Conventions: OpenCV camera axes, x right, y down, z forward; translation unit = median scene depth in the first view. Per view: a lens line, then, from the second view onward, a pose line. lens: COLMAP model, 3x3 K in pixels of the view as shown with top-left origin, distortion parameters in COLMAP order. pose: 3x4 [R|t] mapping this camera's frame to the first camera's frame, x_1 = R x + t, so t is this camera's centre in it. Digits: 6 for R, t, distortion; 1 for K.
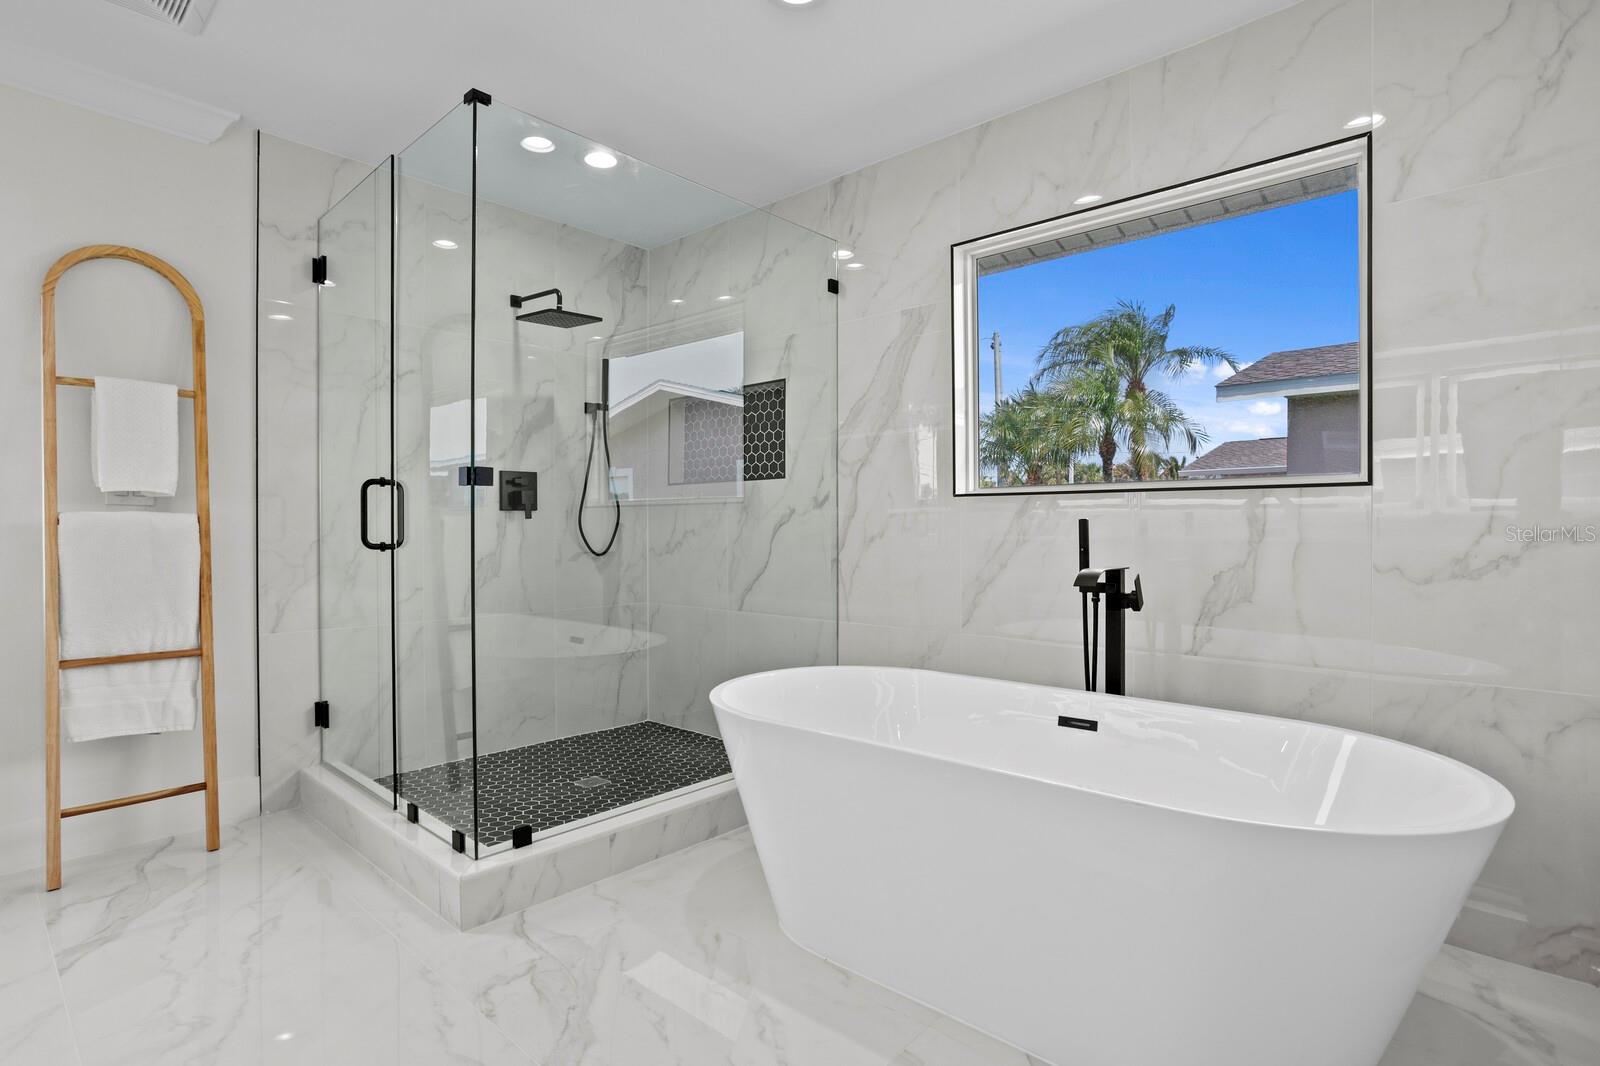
lens RADIAL K [[821.8, 0, 789.2], [0, 821.8, 525.5], [0, 0, 1]] dist [-0.037679, 0.014203]
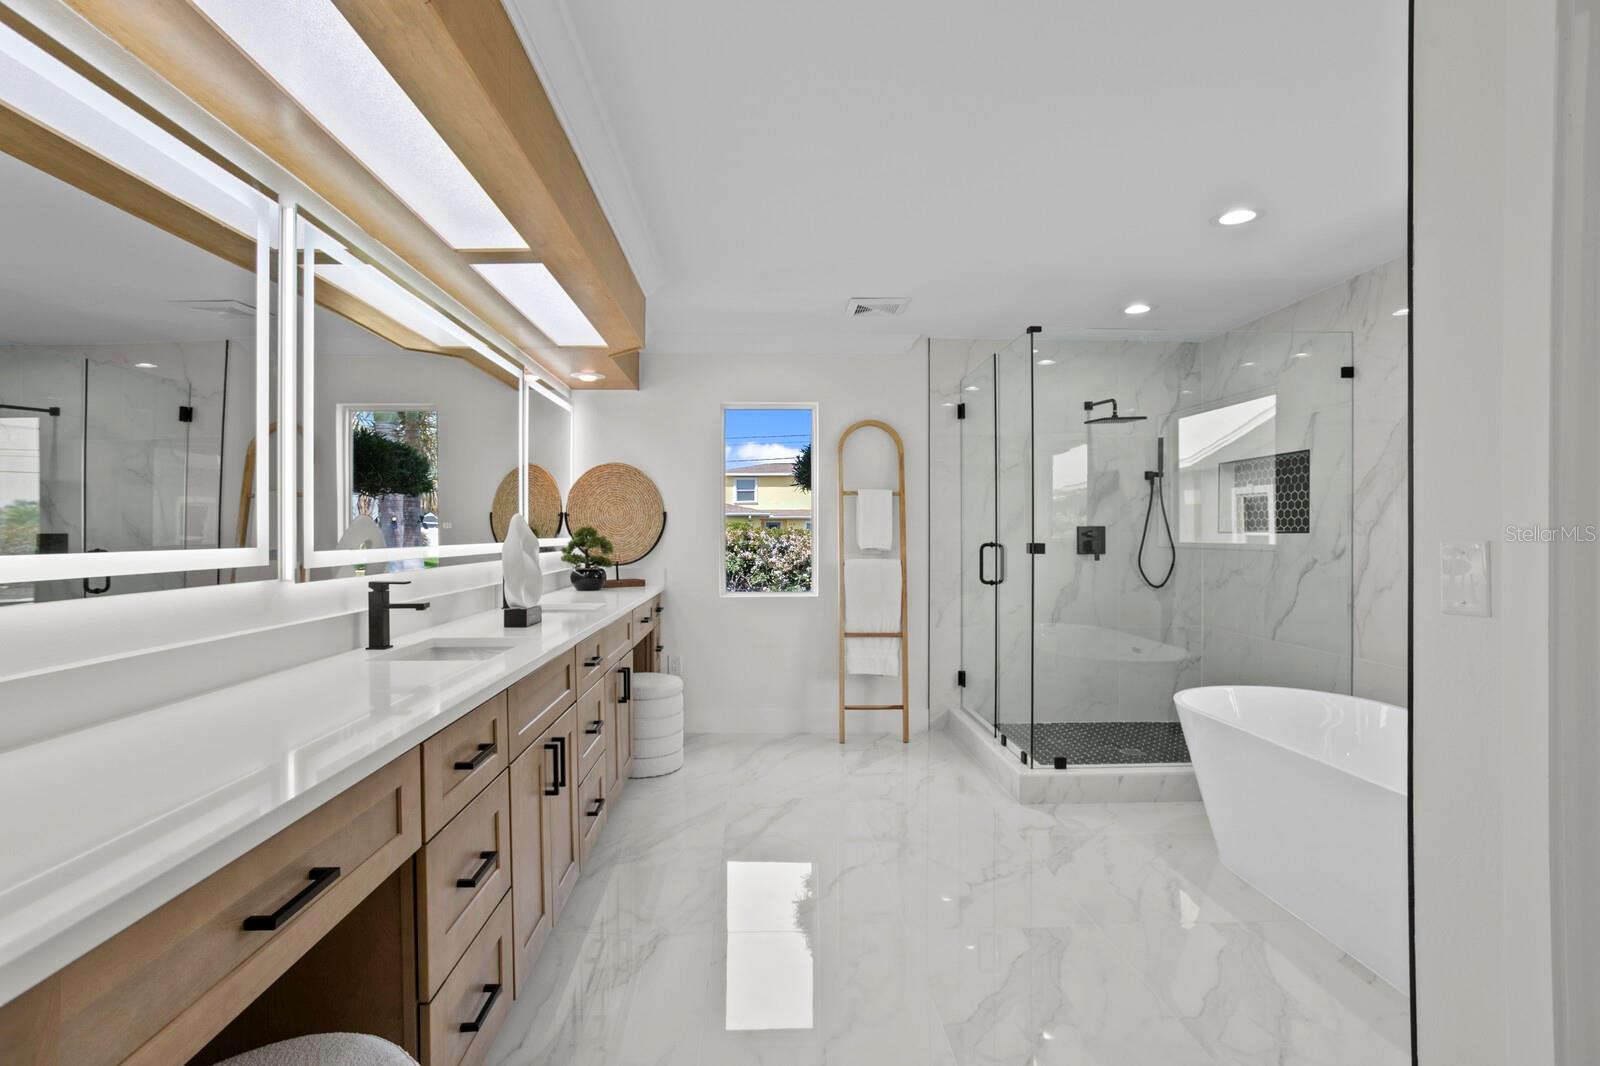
lens RADIAL K [[775.2, 0, 787.3], [0, 775.2, 534.8], [0, 0, 1]] dist [-0.029433, 0.018276]
pose [[0.712888, 0.004587, -0.701263, 0.294678], [-0.003278, 0.999989, 0.003209, -0.069655], [0.701270, 0.000011, 0.712896, -0.403154]]
